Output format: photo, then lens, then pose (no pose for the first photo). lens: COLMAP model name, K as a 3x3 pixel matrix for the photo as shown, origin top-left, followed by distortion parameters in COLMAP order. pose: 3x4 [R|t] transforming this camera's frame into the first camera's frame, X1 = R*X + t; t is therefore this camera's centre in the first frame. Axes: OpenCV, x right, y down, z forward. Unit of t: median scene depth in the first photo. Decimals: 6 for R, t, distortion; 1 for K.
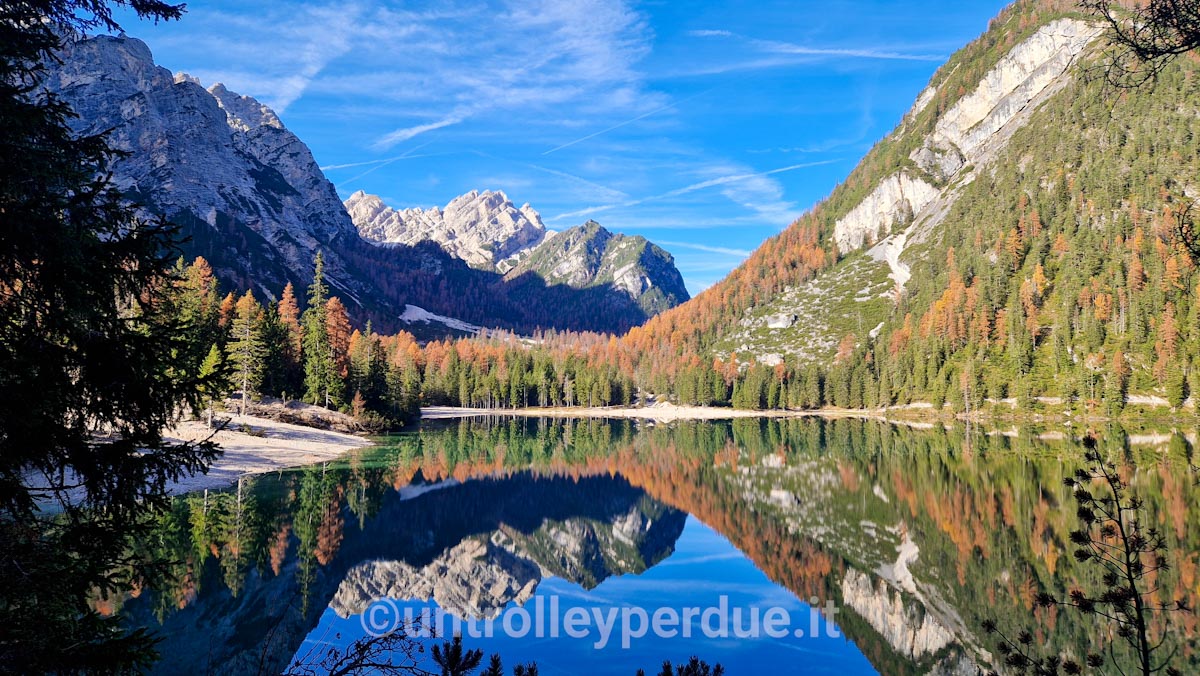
lens RADIAL K [[803.7, 0, 599.6], [0, 803.7, 337.2], [0, 0, 1]] dist [-0.002788, -0.000376]
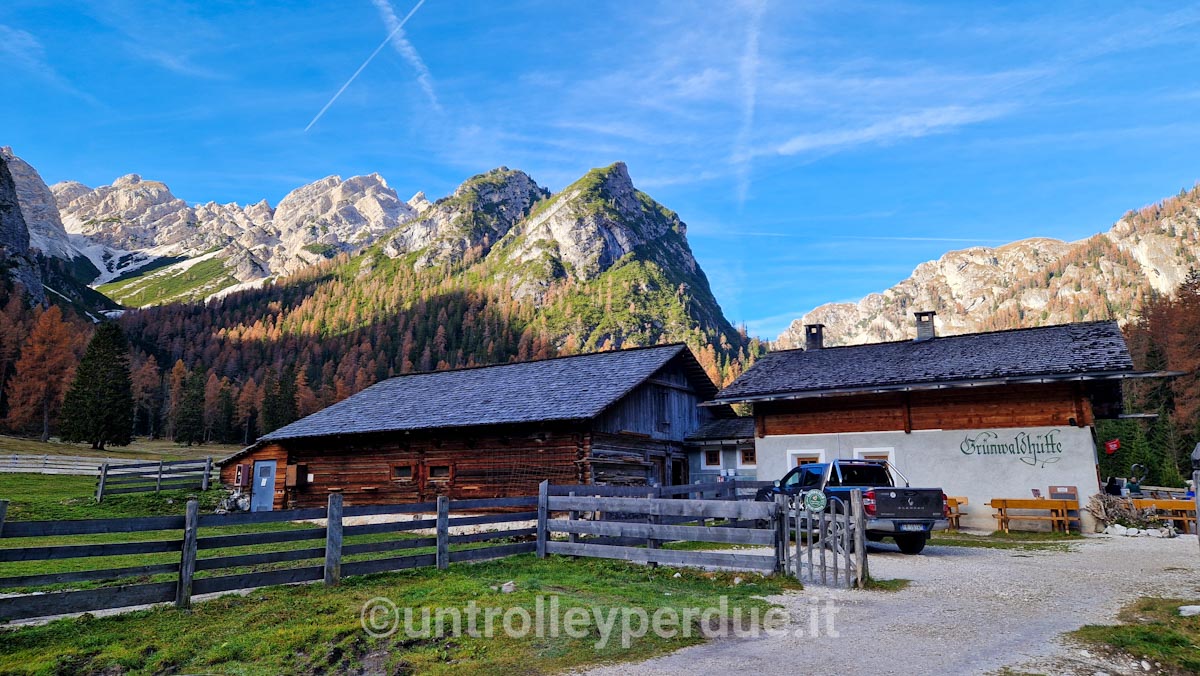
lens RADIAL K [[803.7, 0, 601.0], [0, 803.7, 337.8], [0, 0, 1]] dist [-0.002788, -0.000376]
pose [[0.999821, -0.010744, 0.015590, 0.033827], [0.012528, 0.992786, -0.119244, 0.009504], [-0.014196, 0.119418, 0.992743, 0.493514]]
